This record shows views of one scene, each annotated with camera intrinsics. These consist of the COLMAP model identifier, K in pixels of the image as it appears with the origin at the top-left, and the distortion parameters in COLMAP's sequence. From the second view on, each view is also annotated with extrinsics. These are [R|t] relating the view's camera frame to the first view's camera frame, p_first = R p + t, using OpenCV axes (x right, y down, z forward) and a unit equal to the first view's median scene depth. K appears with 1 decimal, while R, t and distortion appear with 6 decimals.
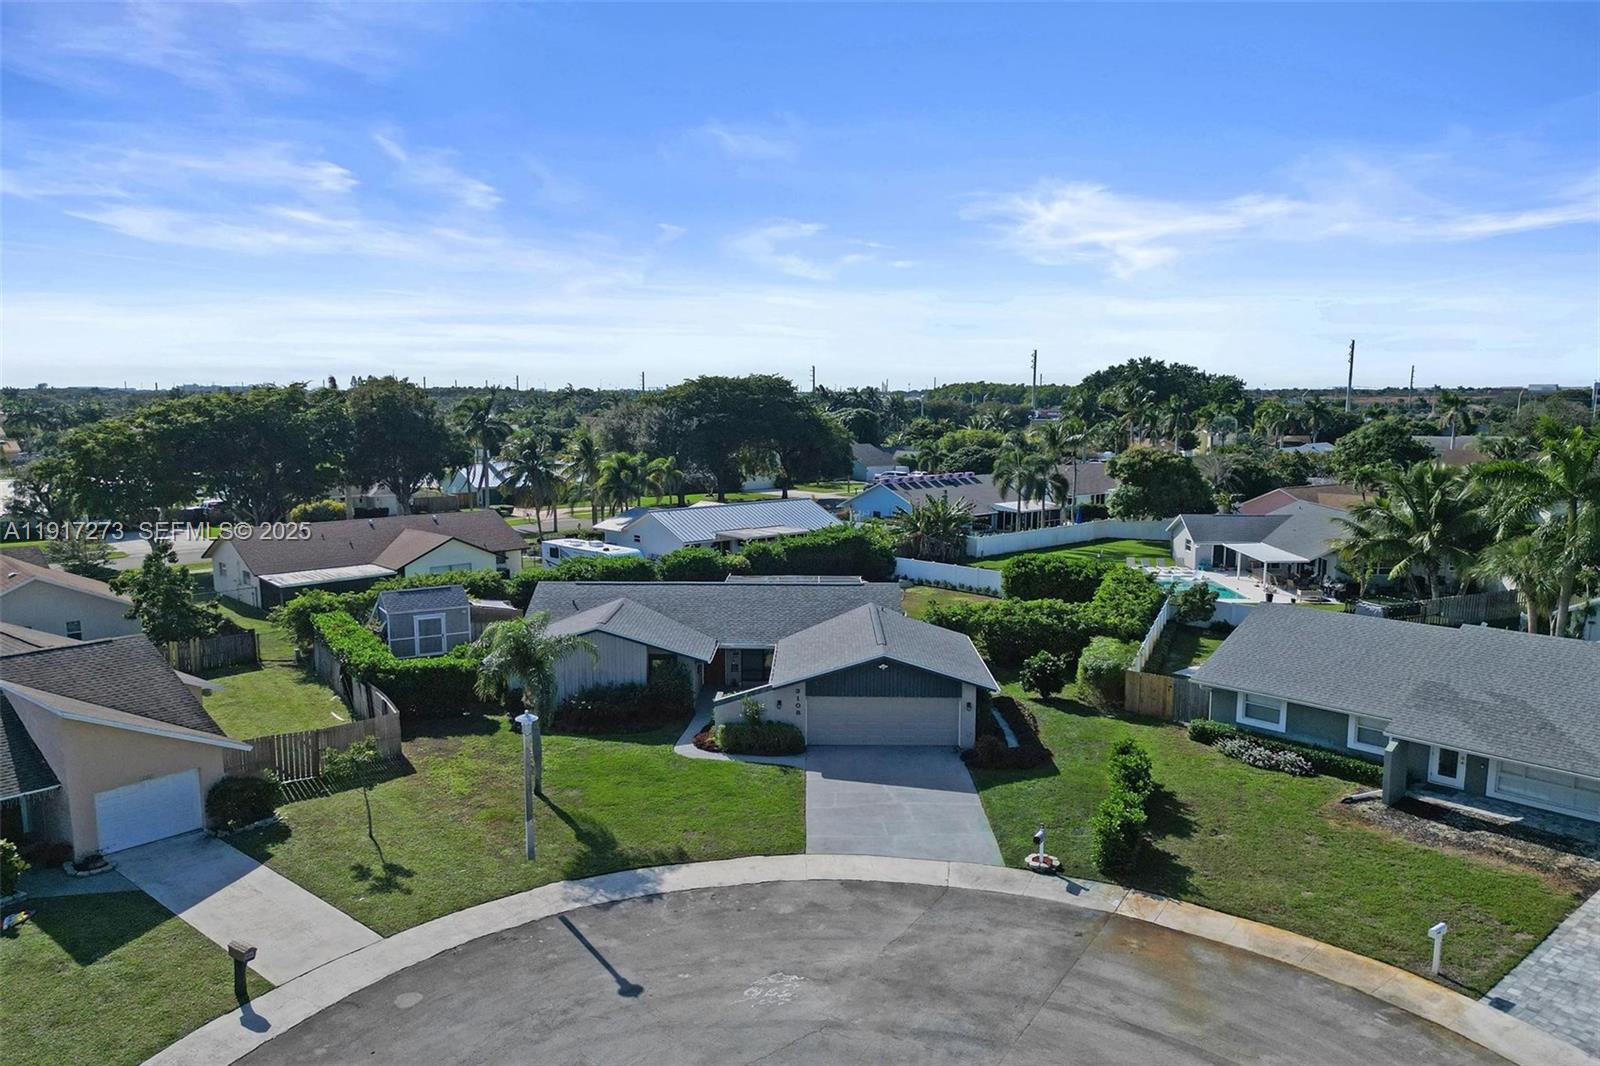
lens RADIAL K [[1153.2, 0, 800.0], [0, 1153.2, 533.0], [0, 0, 1]] dist [0.073014, -0.081857]
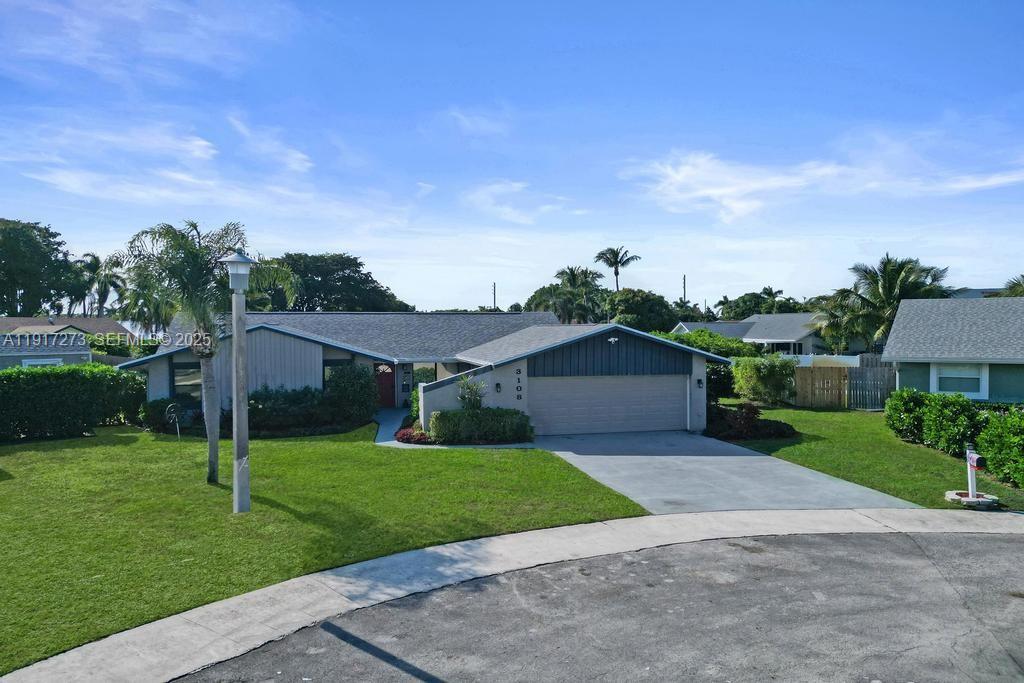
lens RADIAL K [[738.0, 0, 512.0], [0, 738.0, 341.5], [0, 0, 1]] dist [0.073014, -0.081857]
pose [[0.970016, -0.014302, 0.242620, -0.142480], [0.039196, 0.994405, -0.098093, 0.169930], [-0.239859, 0.104662, 0.965149, 0.464653]]
